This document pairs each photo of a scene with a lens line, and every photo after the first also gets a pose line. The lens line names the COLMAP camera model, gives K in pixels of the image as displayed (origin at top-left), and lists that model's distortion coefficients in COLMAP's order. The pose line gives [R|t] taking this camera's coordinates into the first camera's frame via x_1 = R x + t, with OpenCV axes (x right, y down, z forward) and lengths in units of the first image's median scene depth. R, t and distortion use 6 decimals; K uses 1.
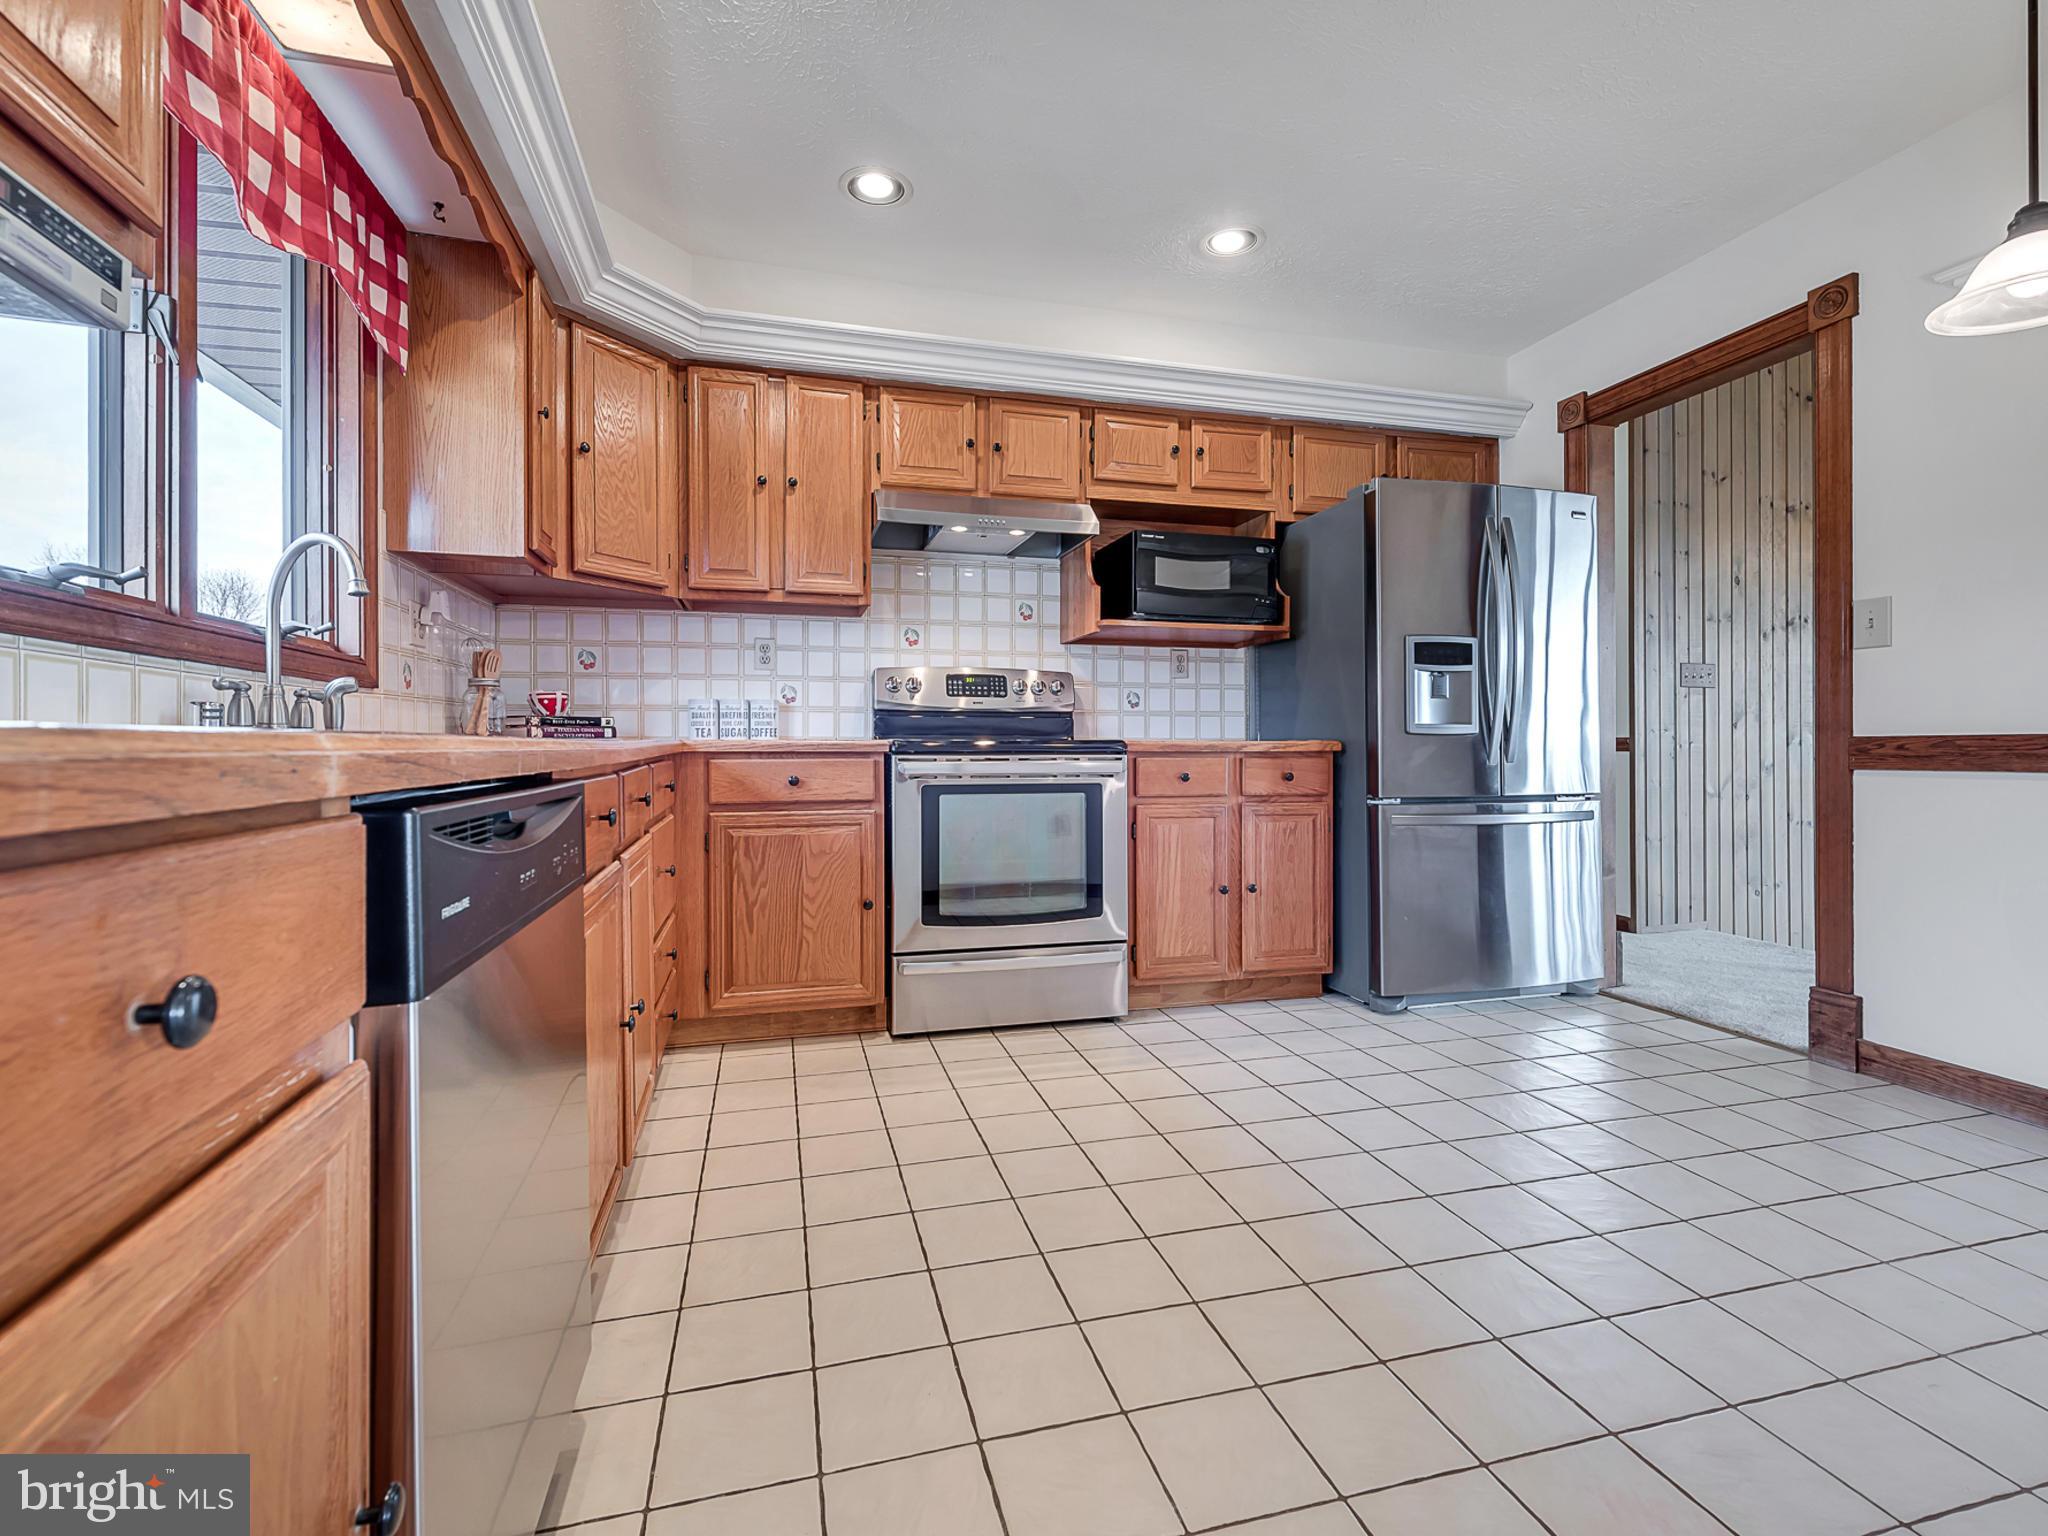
lens RADIAL K [[799.2, 0, 1032.1], [0, 799.2, 740.3], [0, 0, 1]] dist [-0.000389, -0.000061]
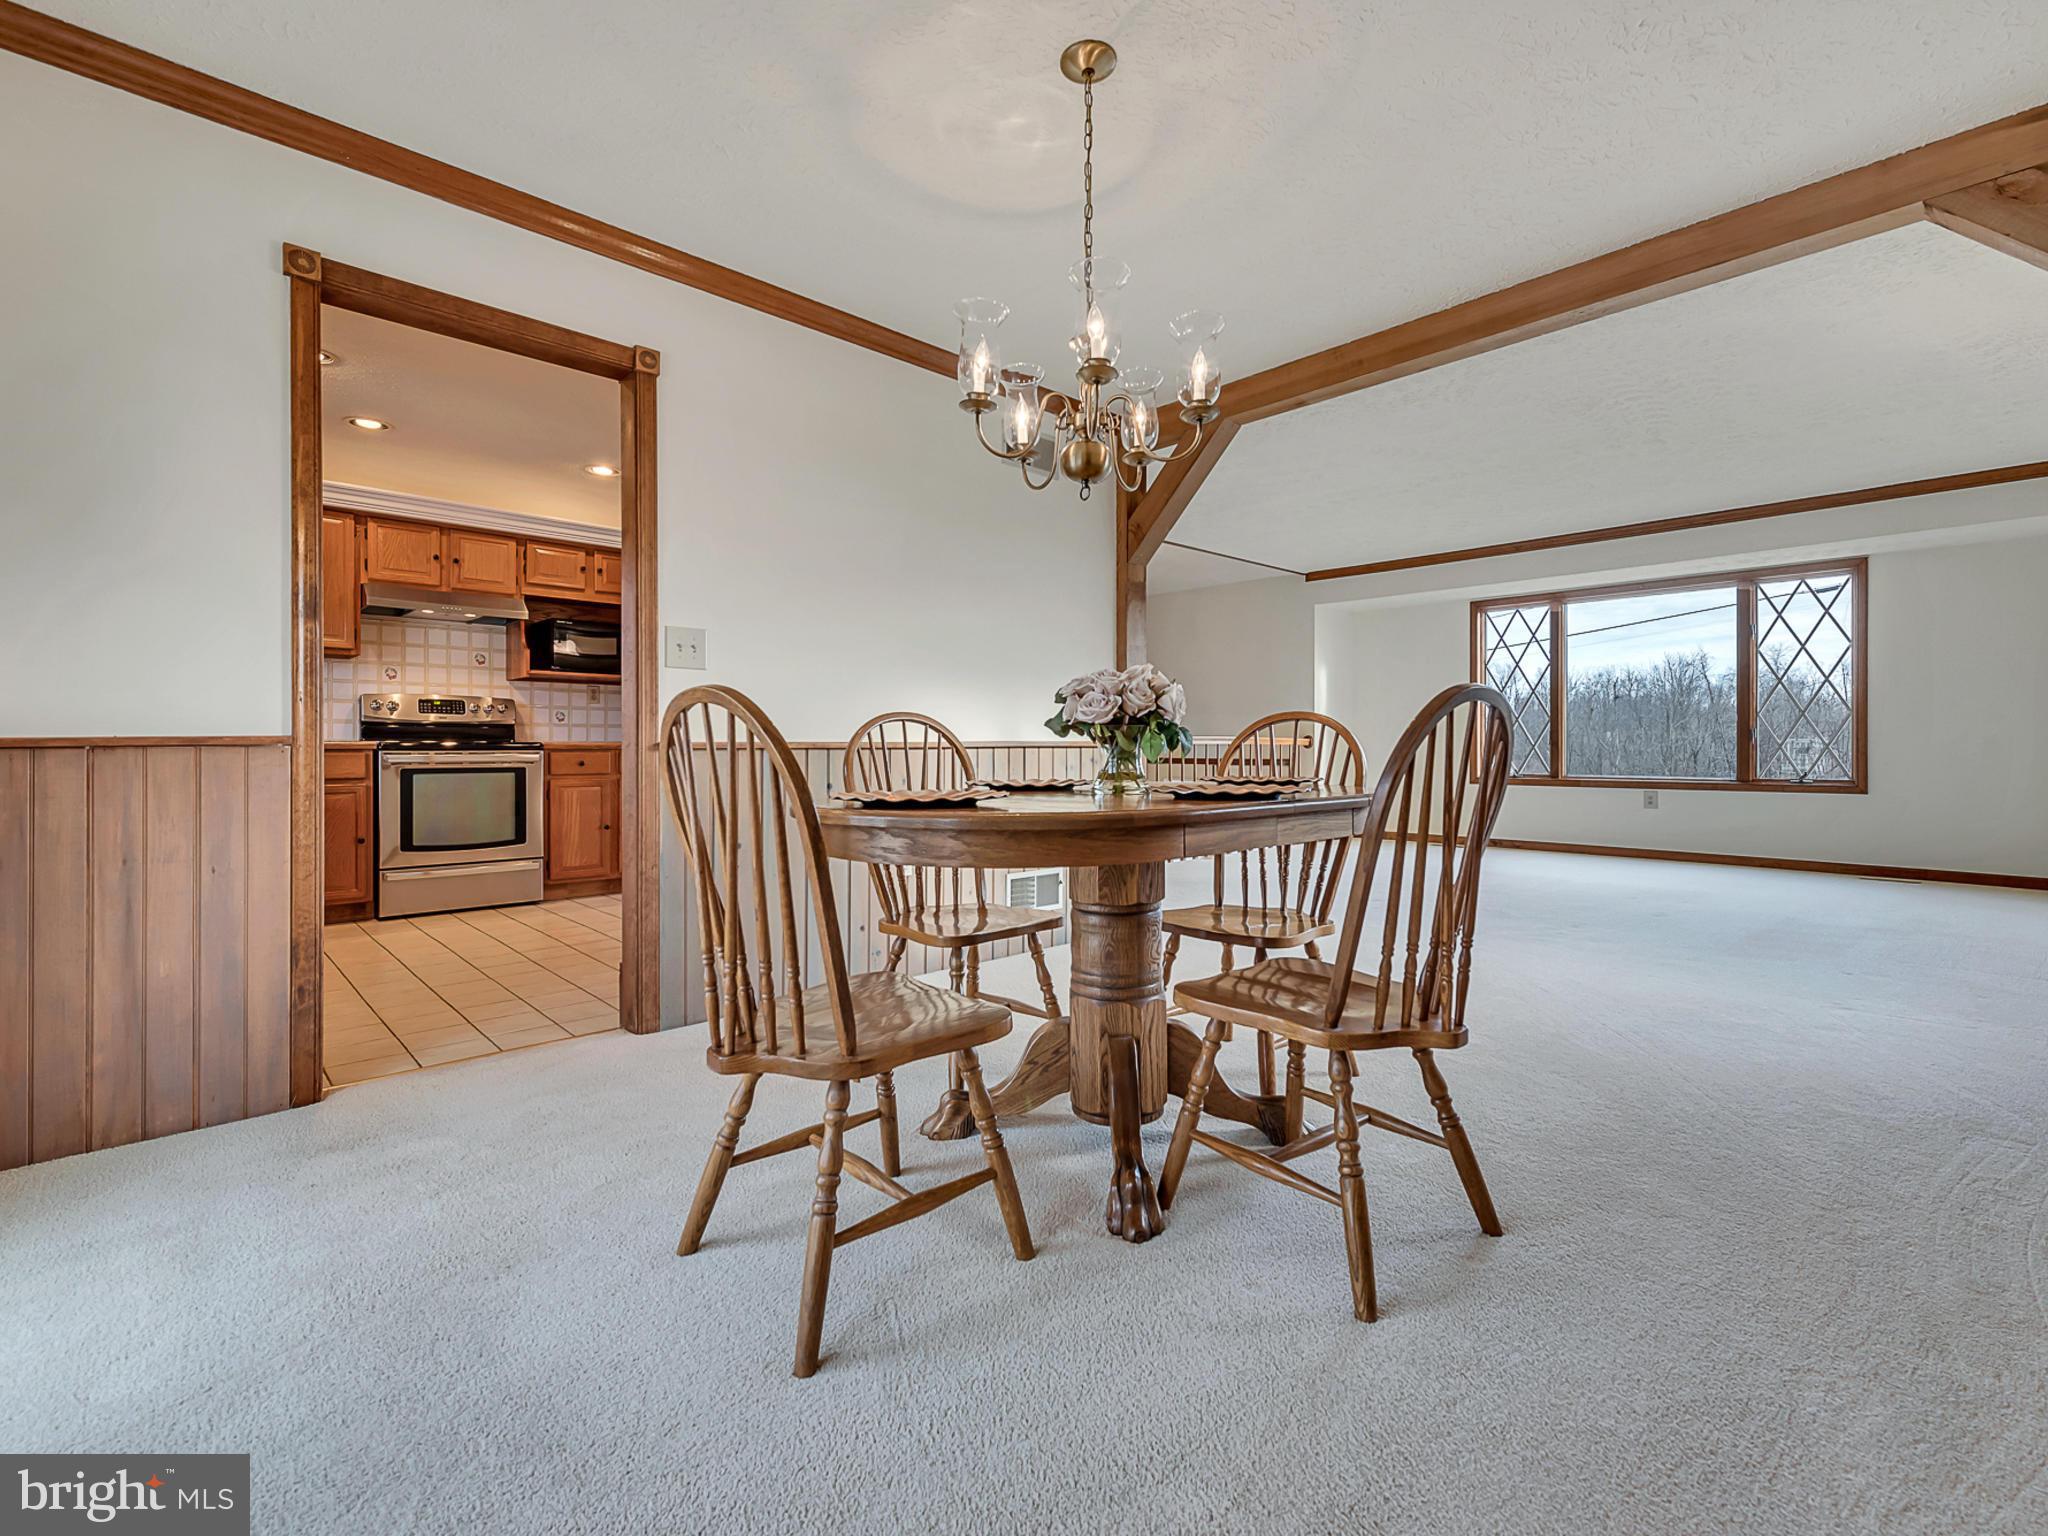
lens RADIAL K [[896.9, 0, 1026.2], [0, 896.9, 745.9], [0, 0, 1]] dist [0.002272, 0.000170]
pose [[0.885664, 0.000591, 0.464326, 0.131666], [-0.002129, 0.999994, 0.002789, 0.000415], [-0.464321, -0.003459, 0.885660, -1.120546]]
